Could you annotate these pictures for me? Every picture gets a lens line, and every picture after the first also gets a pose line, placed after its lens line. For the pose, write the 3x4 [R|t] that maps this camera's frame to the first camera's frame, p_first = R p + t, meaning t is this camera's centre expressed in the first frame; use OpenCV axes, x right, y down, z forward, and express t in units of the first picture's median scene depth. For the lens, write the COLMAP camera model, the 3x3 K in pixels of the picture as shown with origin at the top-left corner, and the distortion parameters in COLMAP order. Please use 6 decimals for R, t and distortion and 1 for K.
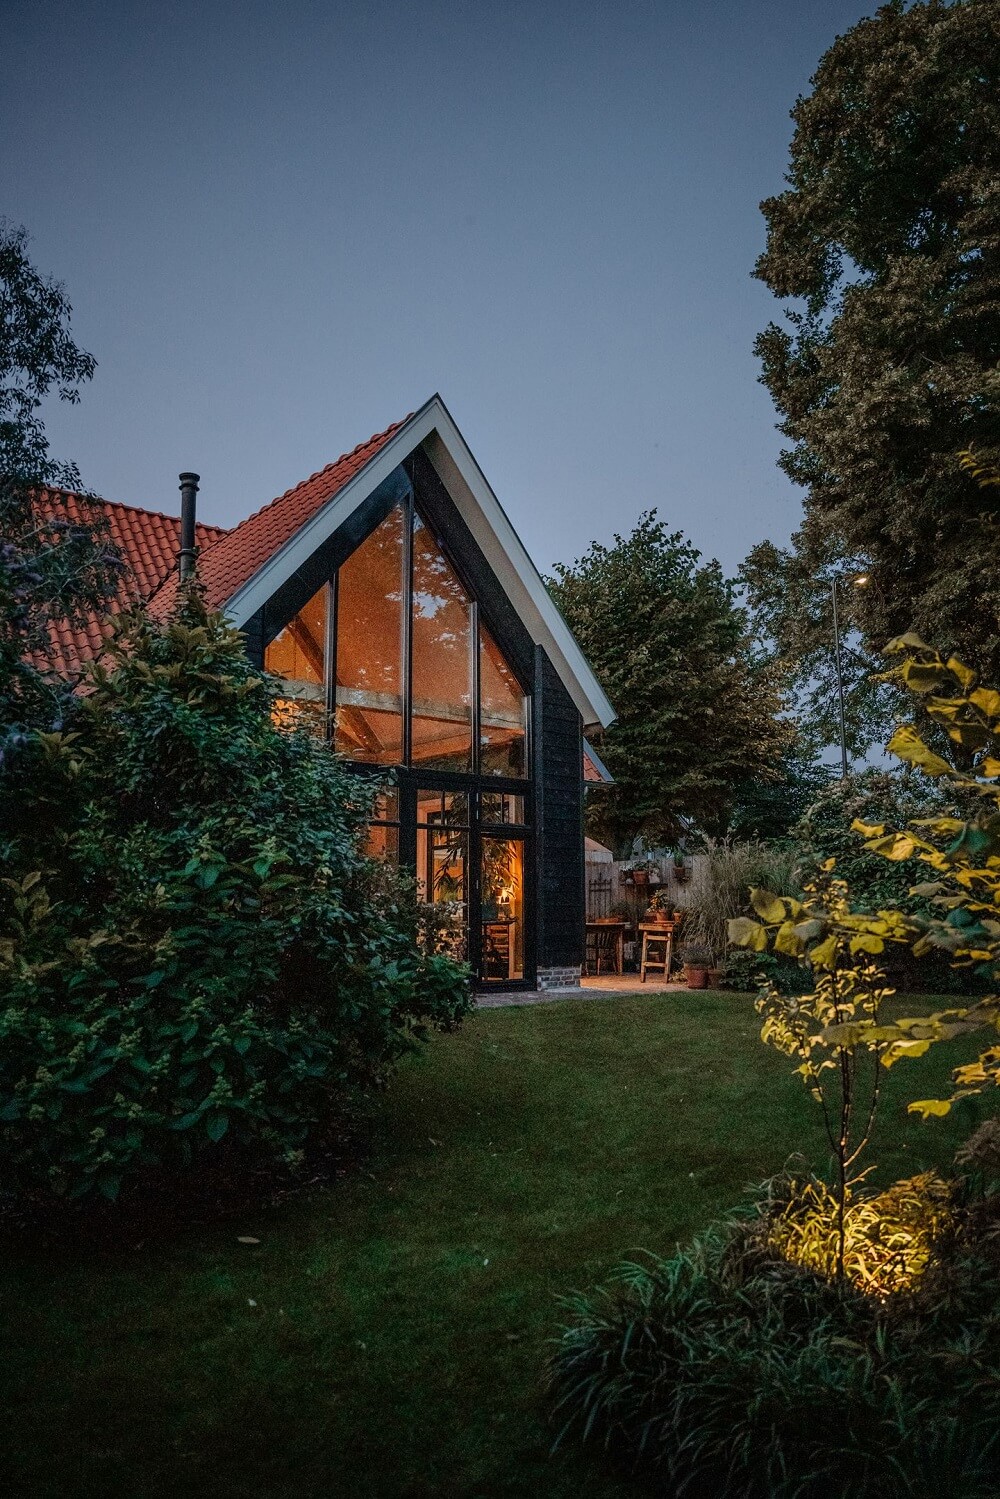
lens RADIAL K [[1030.7, 0, 500.0], [0, 1030.7, 749.5], [0, 0, 1]] dist [-0.094009, 0.000764]
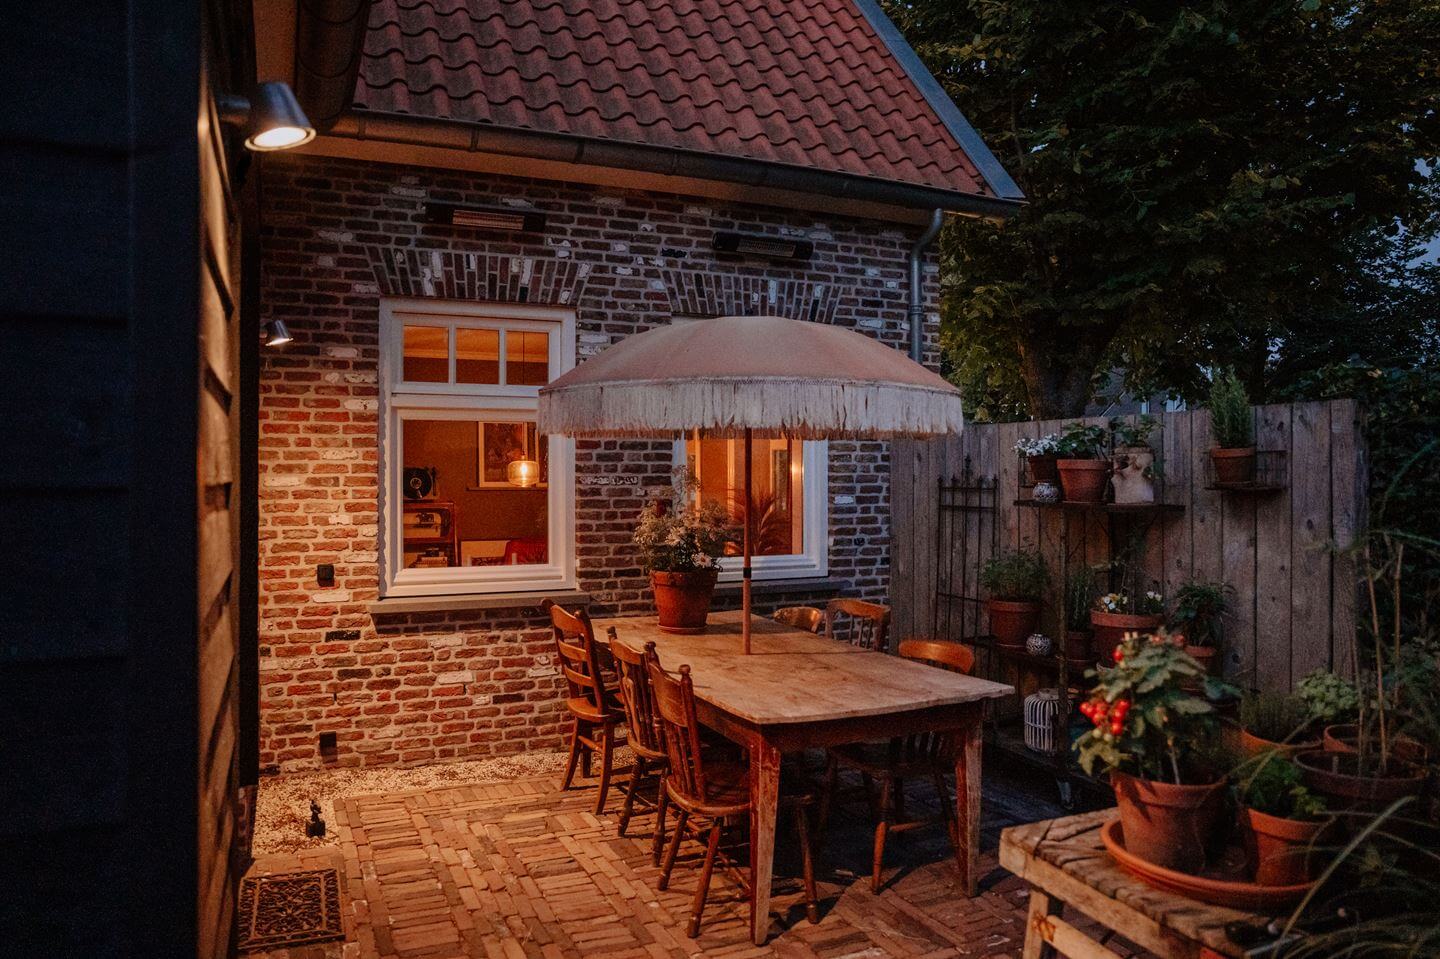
lens RADIAL K [[990.1, 0, 720.0], [0, 990.1, 479.5], [0, 0, 1]] dist [-0.094009, 0.000764]
pose [[0.964076, 0.003236, -0.265607, 0.109004], [0.041587, 0.985756, 0.162959, 0.074111], [0.262351, -0.168150, 0.950209, 0.698817]]
